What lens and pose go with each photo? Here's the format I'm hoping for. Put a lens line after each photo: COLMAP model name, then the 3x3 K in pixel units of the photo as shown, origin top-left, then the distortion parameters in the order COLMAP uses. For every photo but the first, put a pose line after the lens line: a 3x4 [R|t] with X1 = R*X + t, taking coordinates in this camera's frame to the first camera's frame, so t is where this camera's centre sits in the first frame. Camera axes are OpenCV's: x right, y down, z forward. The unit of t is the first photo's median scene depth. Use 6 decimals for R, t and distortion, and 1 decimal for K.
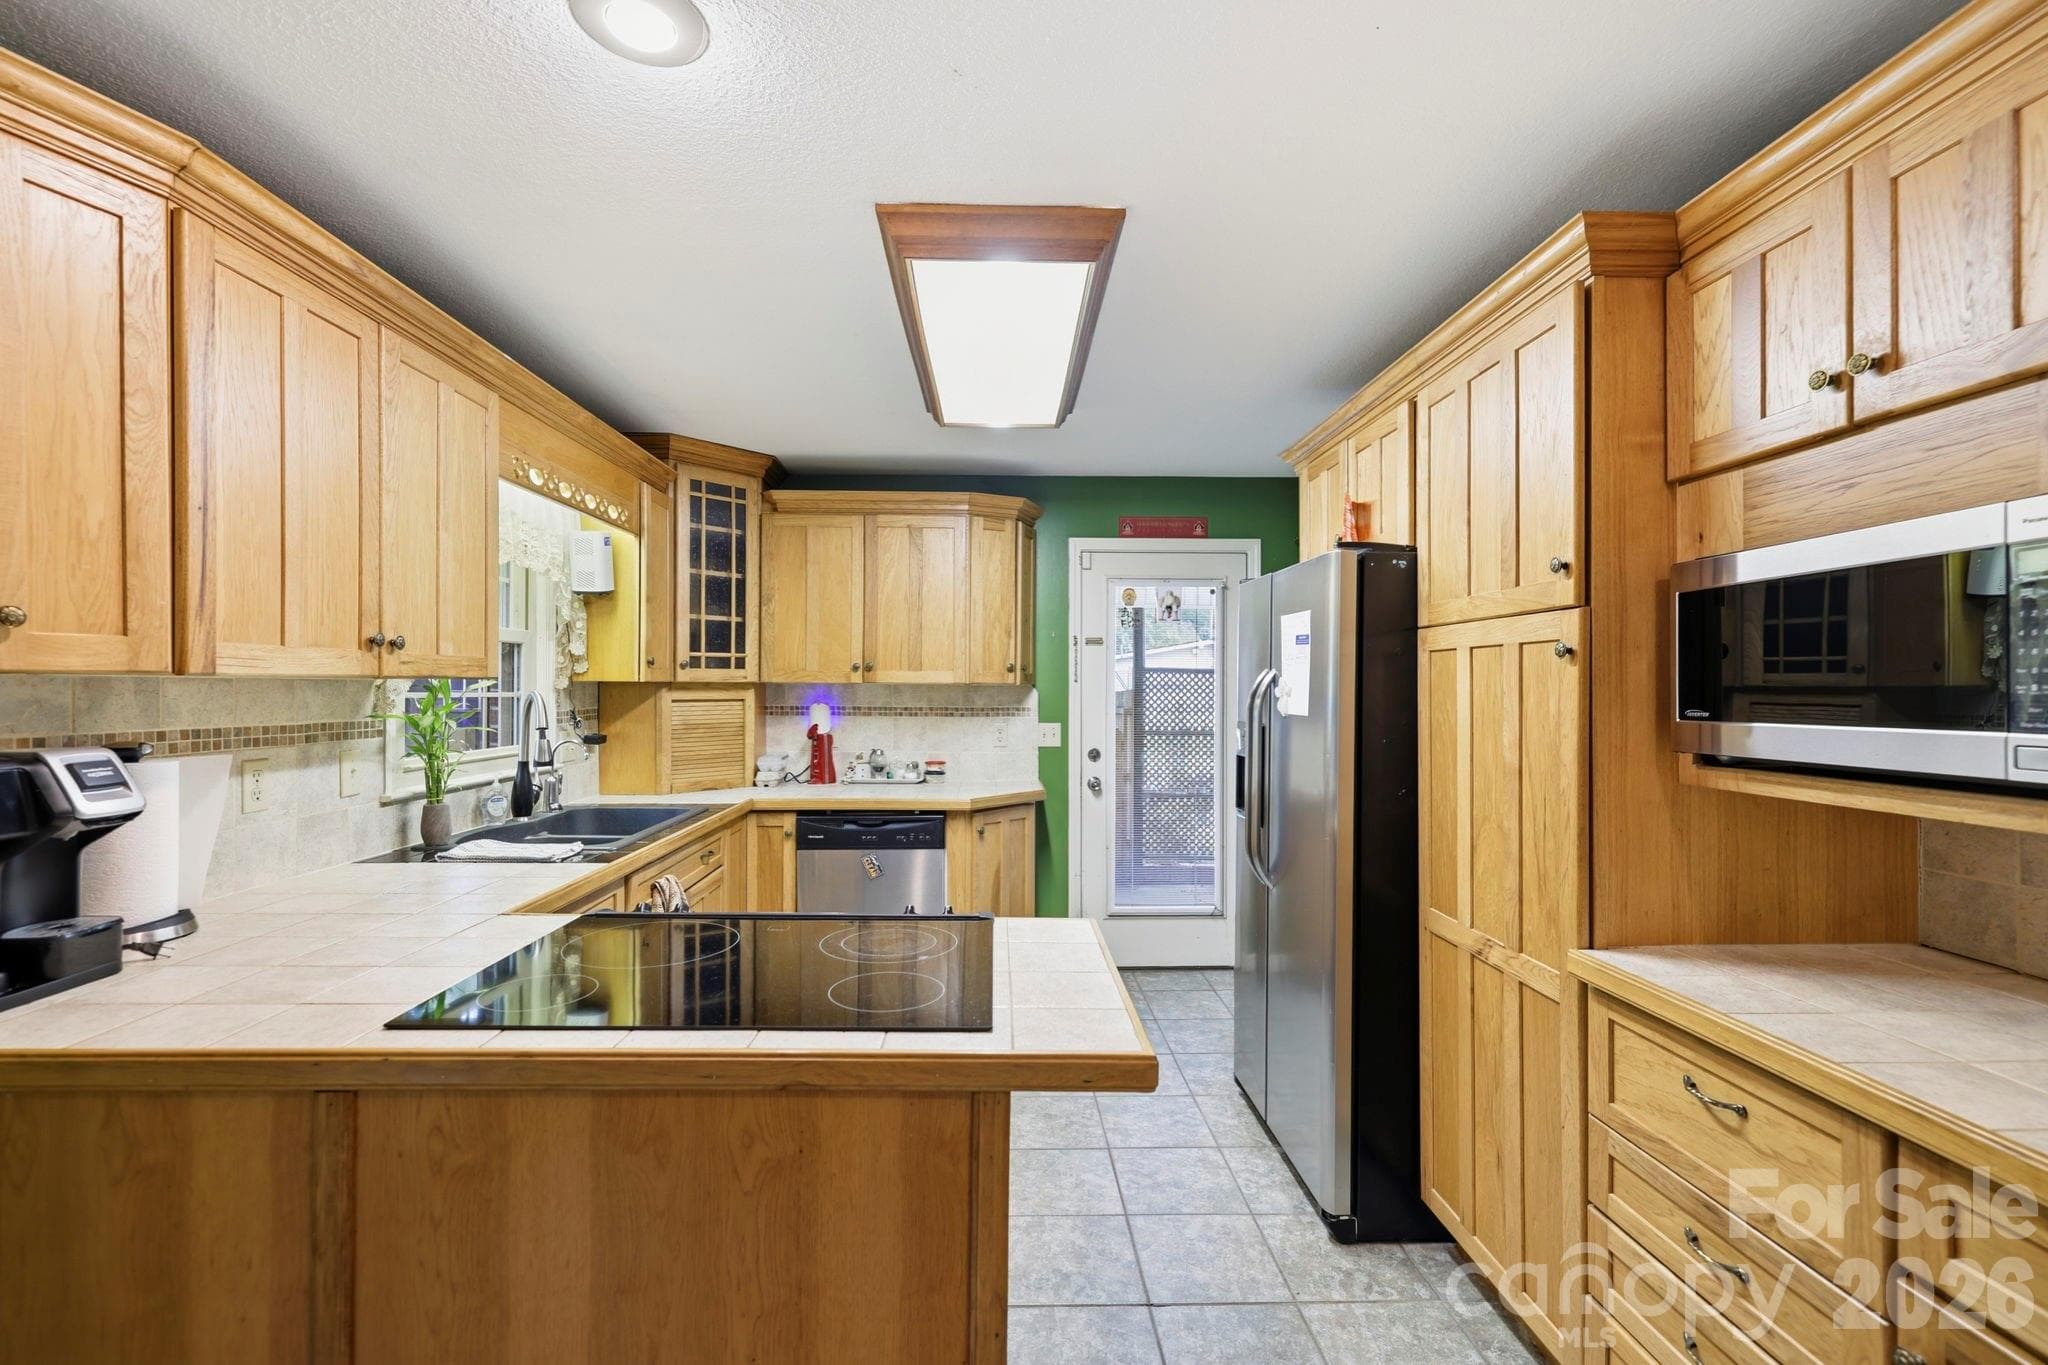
lens RADIAL K [[849.0, 0, 1024.0], [0, 849.0, 682.5], [0, 0, 1]] dist [0.003311, 0.000306]
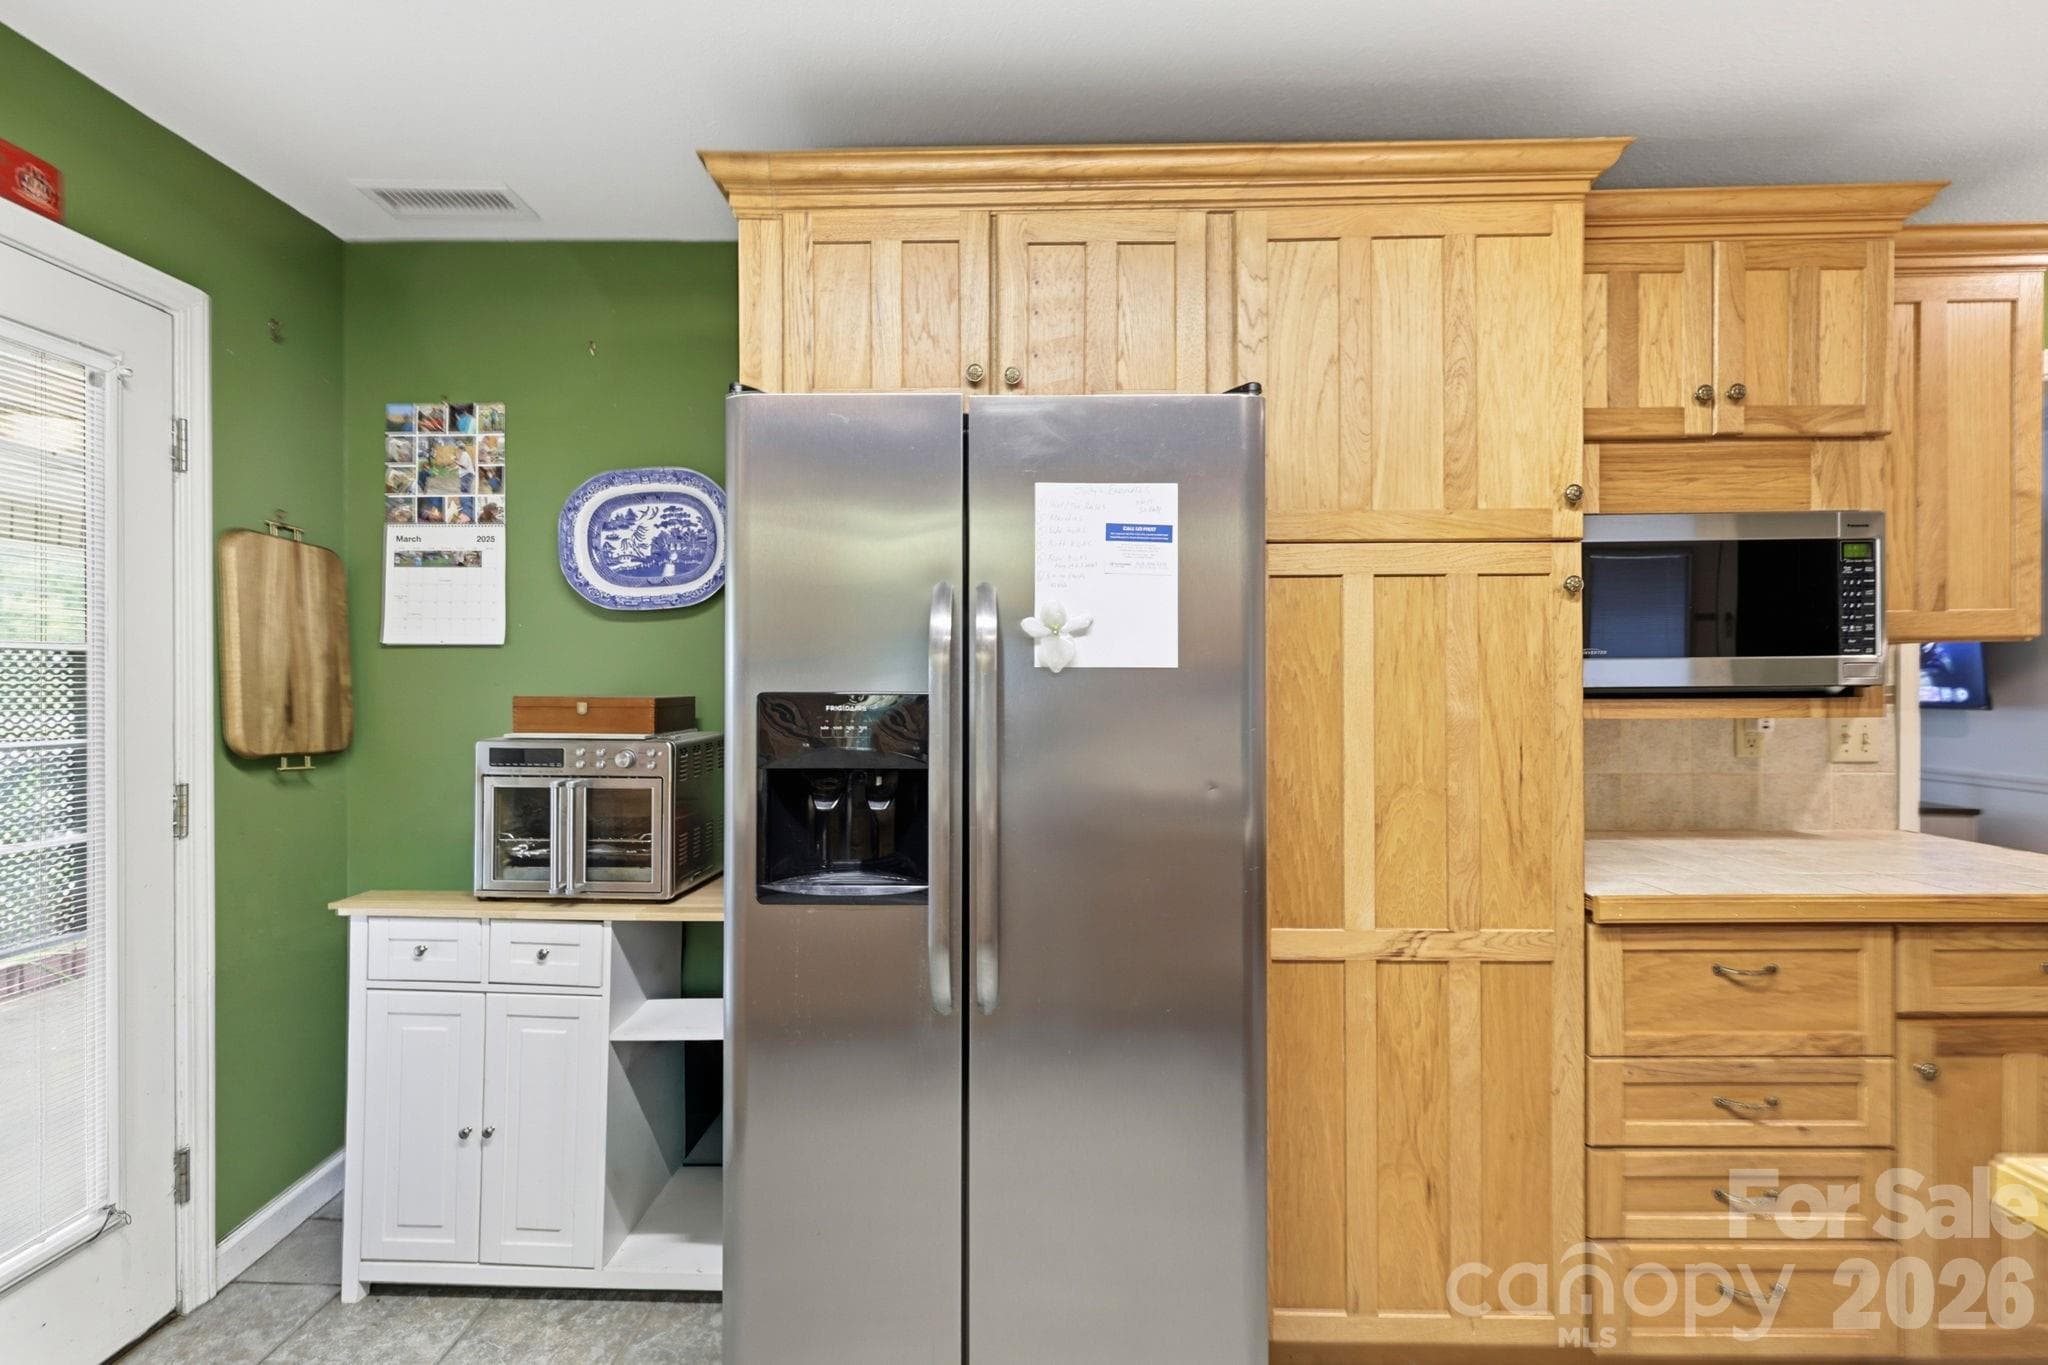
lens RADIAL K [[849.0, 0, 1024.0], [0, 849.0, 682.5], [0, 0, 1]] dist [0.003311, 0.000306]
pose [[0.064296, -0.002638, 0.997927, -0.354326], [-0.001737, 0.999995, 0.002756, 0.071400], [-0.997929, -0.001911, 0.064291, 1.589316]]
